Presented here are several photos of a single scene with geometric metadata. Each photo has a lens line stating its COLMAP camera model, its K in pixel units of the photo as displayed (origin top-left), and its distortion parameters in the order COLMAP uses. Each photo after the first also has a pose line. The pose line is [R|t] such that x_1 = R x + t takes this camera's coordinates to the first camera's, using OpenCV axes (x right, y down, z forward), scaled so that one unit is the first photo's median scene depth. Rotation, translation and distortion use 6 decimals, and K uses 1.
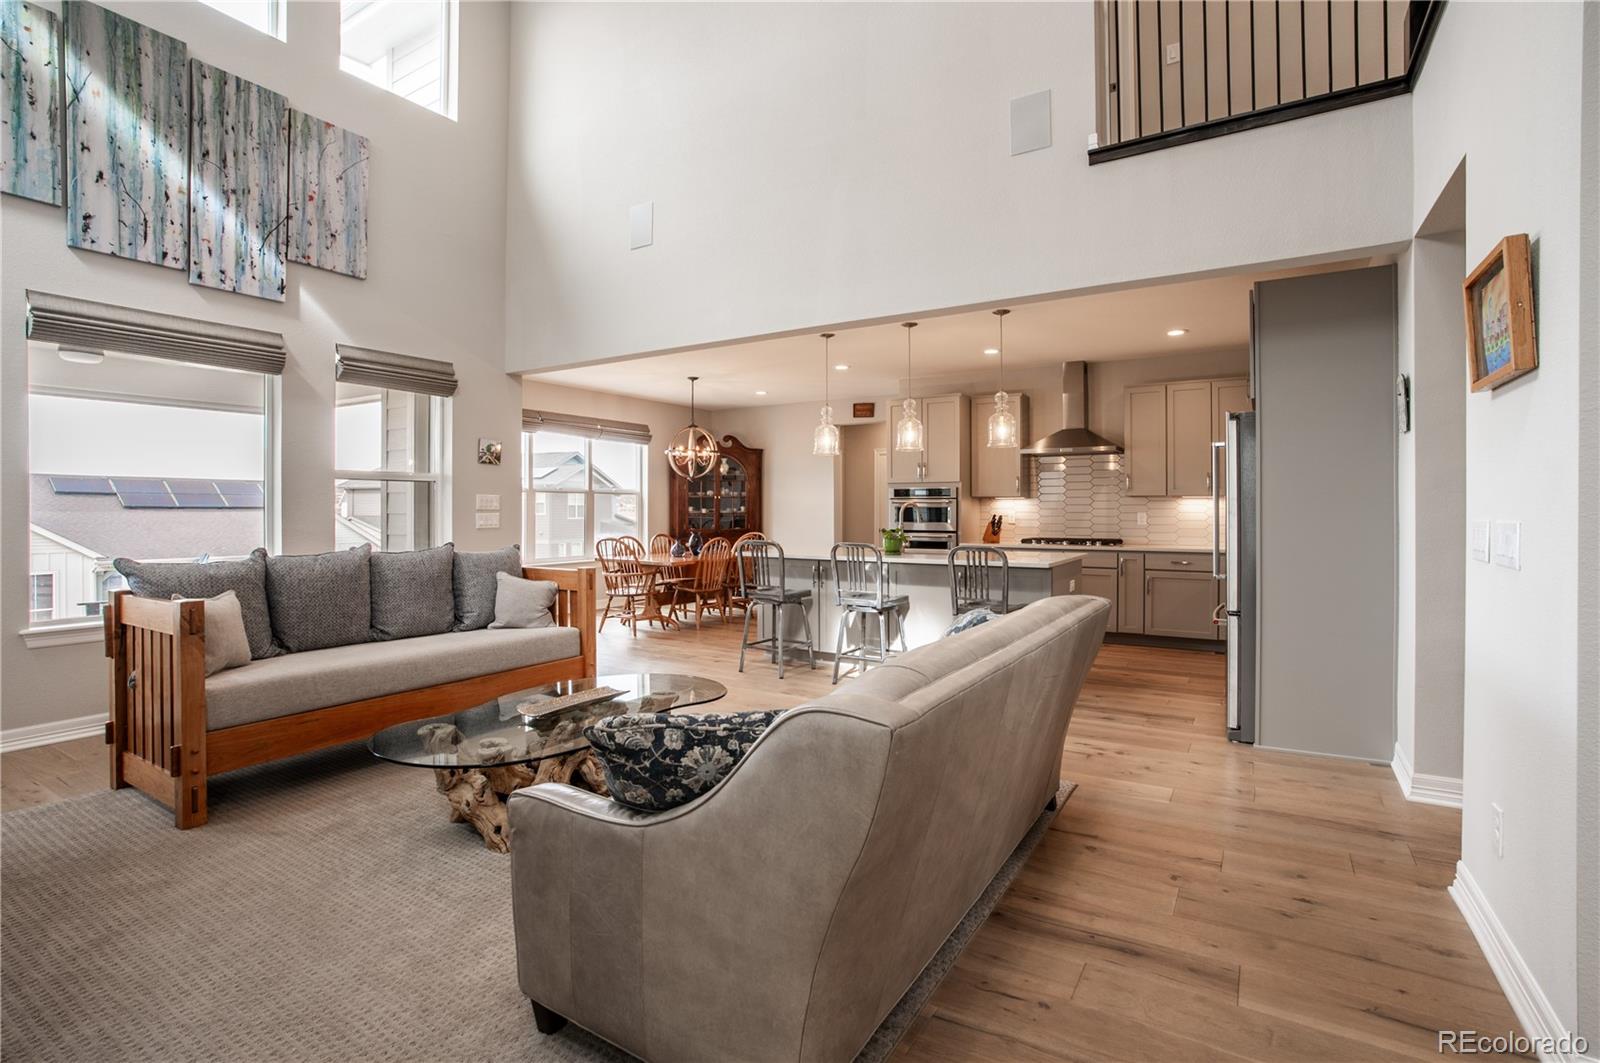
lens RADIAL K [[757.7, 0, 816.3], [0, 757.7, 510.9], [0, 0, 1]] dist [-0.032199, 0.017968]
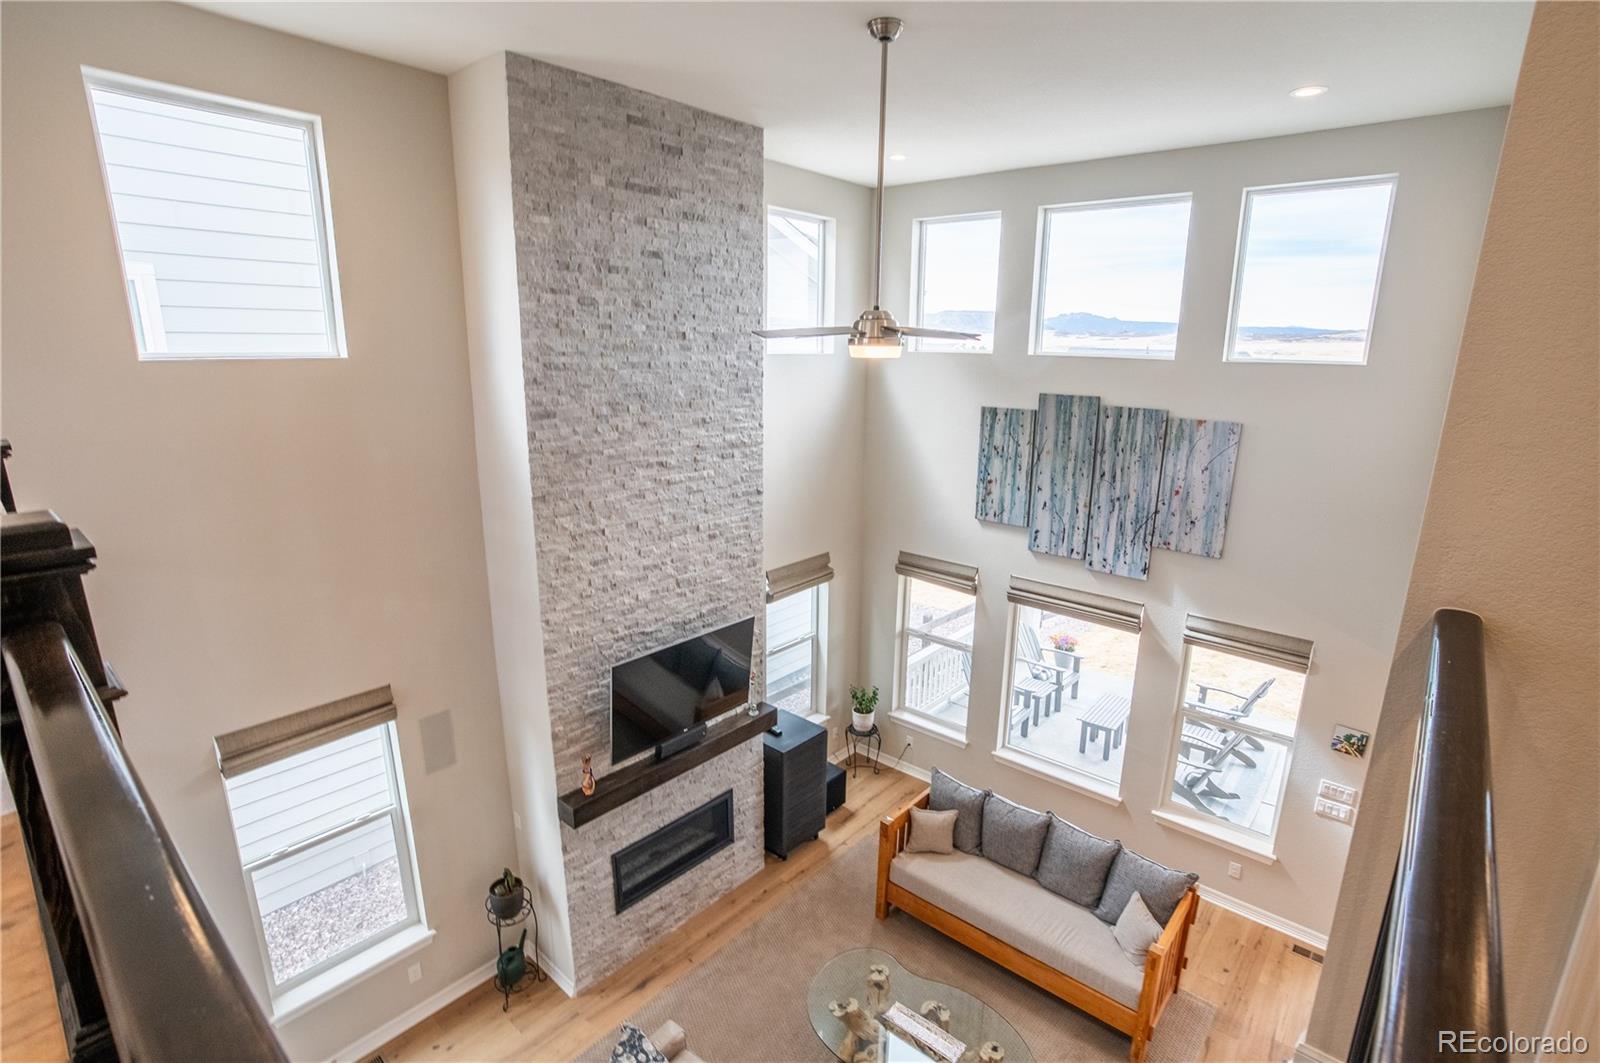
lens RADIAL K [[760.2, 0, 801.0], [0, 760.2, 542.5], [0, 0, 1]] dist [-0.058468, 0.020464]
pose [[-0.164891, 0.246940, -0.954899, 0.536601], [-0.005892, 0.967887, 0.251316, -0.645464], [0.986294, 0.047066, -0.158141, 0.639351]]
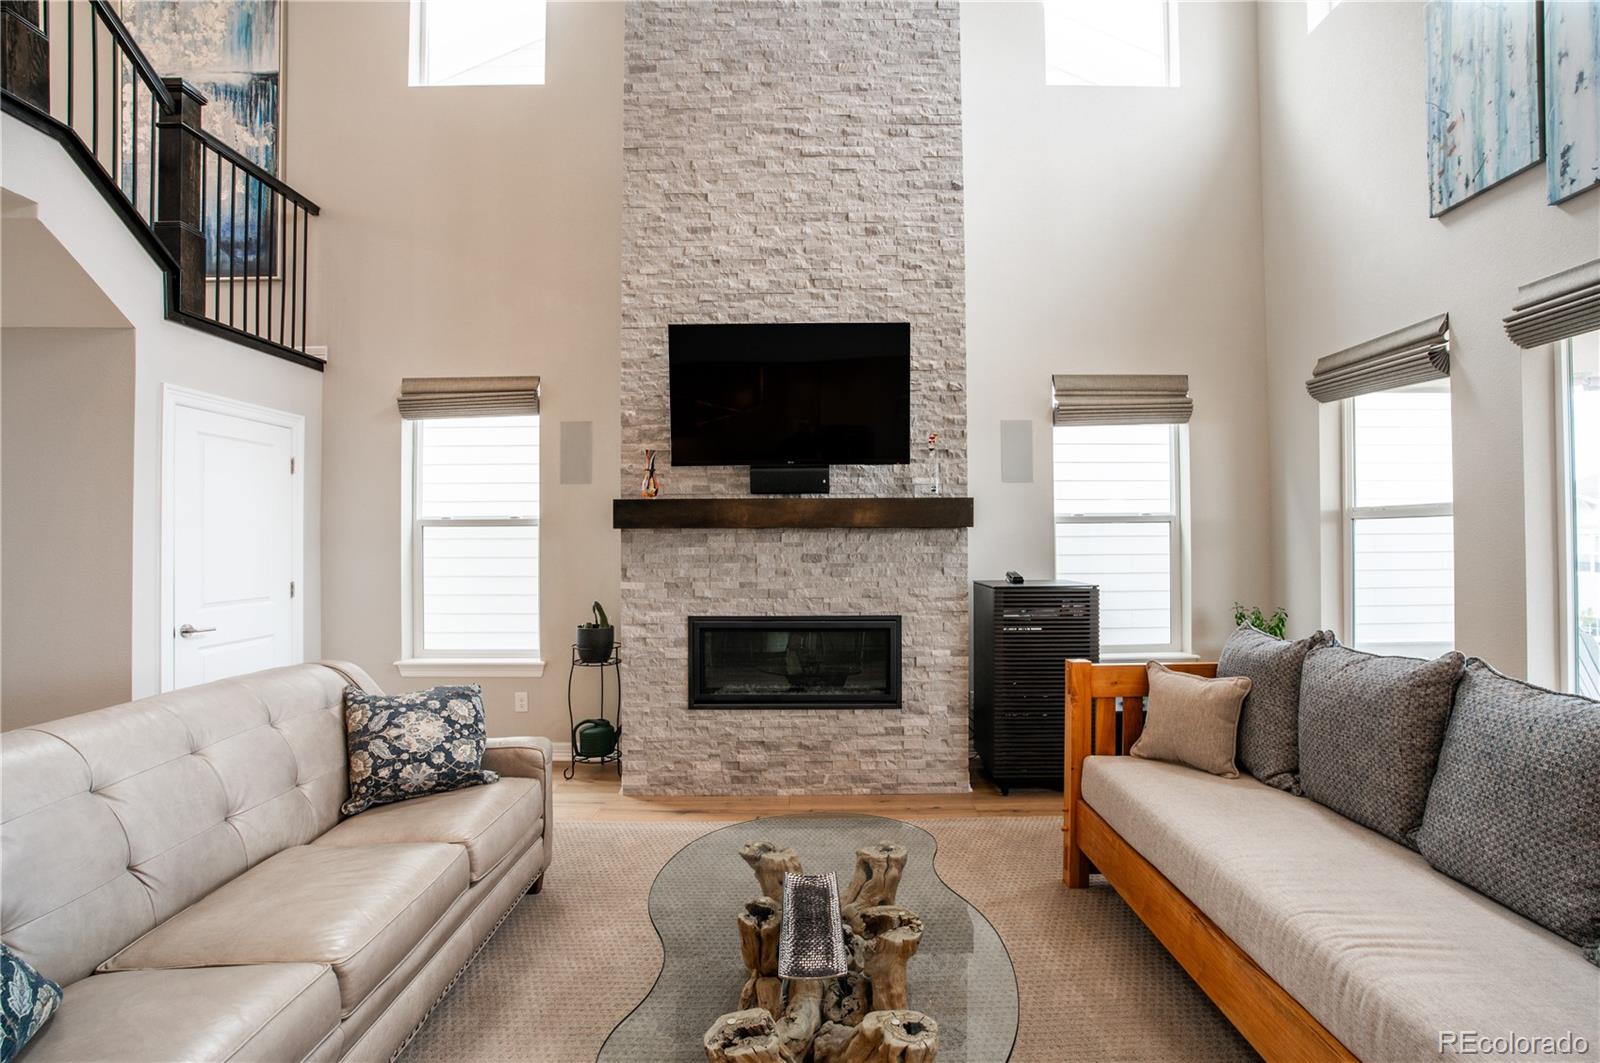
lens RADIAL K [[716.2, 0, 827.7], [0, 716.2, 532.8], [0, 0, 1]] dist [-0.044210, 0.007401]
pose [[-0.846103, -0.005473, -0.532991, -0.037549], [0.005863, 0.999791, -0.019572, -0.019062], [0.532987, -0.019685, -0.845894, 0.981584]]
